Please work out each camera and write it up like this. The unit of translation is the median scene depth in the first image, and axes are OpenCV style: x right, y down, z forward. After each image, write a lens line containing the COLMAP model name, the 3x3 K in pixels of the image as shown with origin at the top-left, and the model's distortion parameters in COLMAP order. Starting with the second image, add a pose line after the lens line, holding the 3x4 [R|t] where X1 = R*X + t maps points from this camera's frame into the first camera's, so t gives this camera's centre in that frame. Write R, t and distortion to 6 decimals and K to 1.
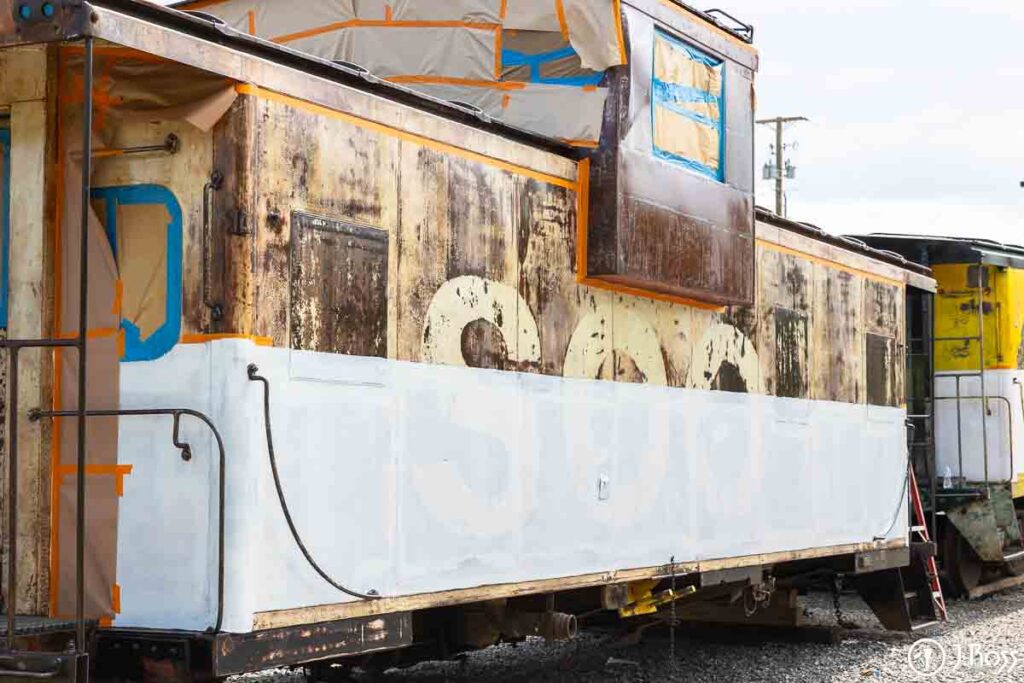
lens RADIAL K [[2046.4, 0, 512.0], [0, 2046.4, 341.5], [0, 0, 1]] dist [-0.010210, -0.100658]
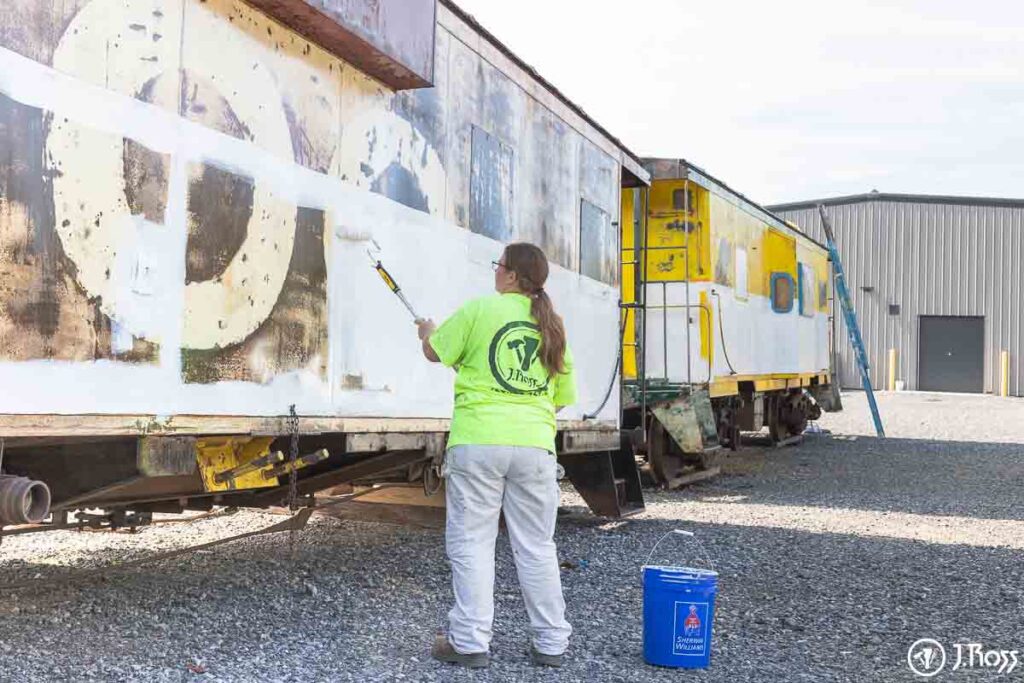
lens RADIAL K [[1264.7, 0, 512.0], [0, 1264.7, 341.5], [0, 0, 1]] dist [-0.027379, -0.016011]
pose [[0.993314, 0.021085, 0.113501, 0.079207], [-0.021347, 0.999772, 0.001098, 0.062764], [-0.113452, -0.003514, 0.993537, 0.437157]]
